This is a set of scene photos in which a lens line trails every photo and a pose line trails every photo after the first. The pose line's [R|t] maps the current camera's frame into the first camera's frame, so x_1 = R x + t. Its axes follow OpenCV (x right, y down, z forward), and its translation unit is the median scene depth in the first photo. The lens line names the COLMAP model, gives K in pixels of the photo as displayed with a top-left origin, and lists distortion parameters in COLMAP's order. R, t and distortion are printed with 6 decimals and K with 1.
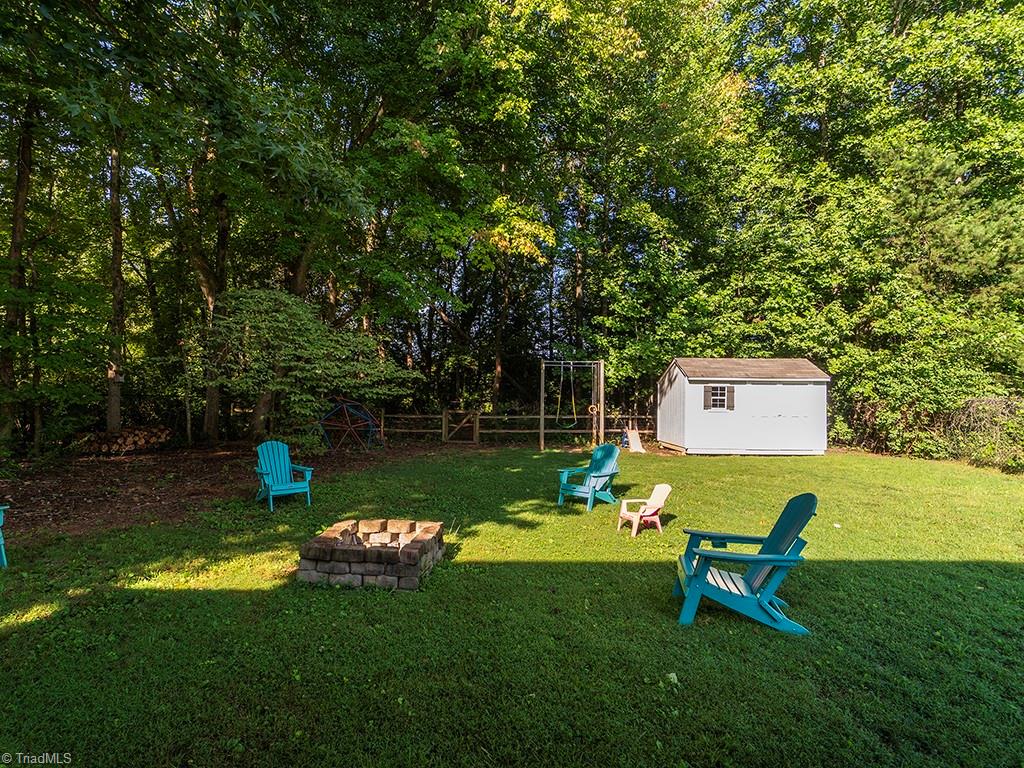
lens RADIAL K [[503.9, 0, 493.3], [0, 503.9, 384.9], [0, 0, 1]] dist [-0.011197, 0.000141]
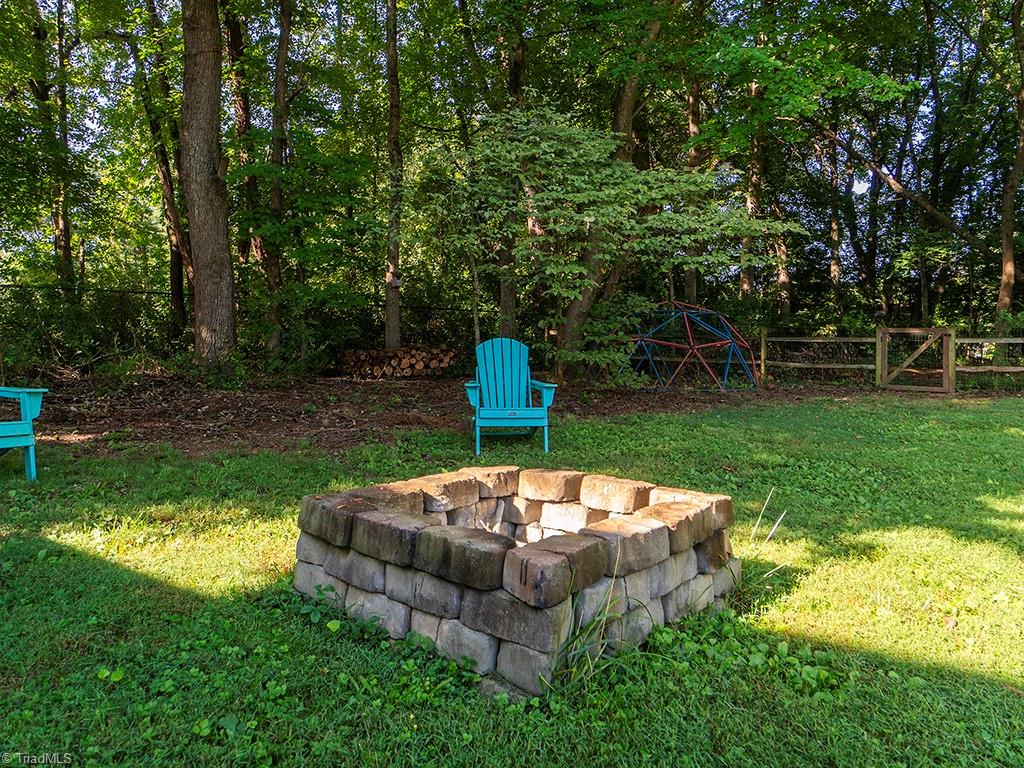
lens RADIAL K [[716.2, 0, 512.6], [0, 716.2, 337.6], [0, 0, 1]] dist [-0.005941, -0.000249]
pose [[0.823033, -0.005601, -0.567966, 0.028435], [0.016178, 0.999777, 0.013585, 0.086759], [0.567764, -0.020370, 0.822940, 0.289931]]
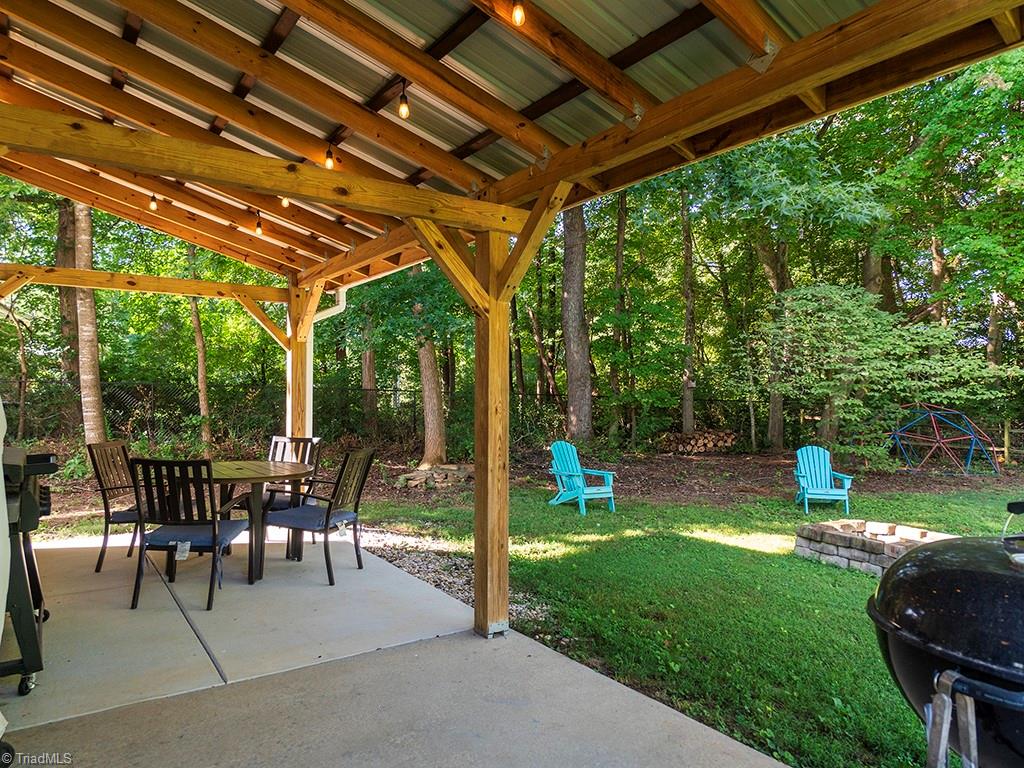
lens RADIAL K [[655.6, 0, 509.9], [0, 655.6, 372.8], [0, 0, 1]] dist [0.002282, 0.001392]
pose [[0.596916, -0.029813, -0.801750, 0.209312], [0.011352, 0.999523, -0.028715, -0.001256], [0.802223, 0.008039, 0.596970, -0.212135]]
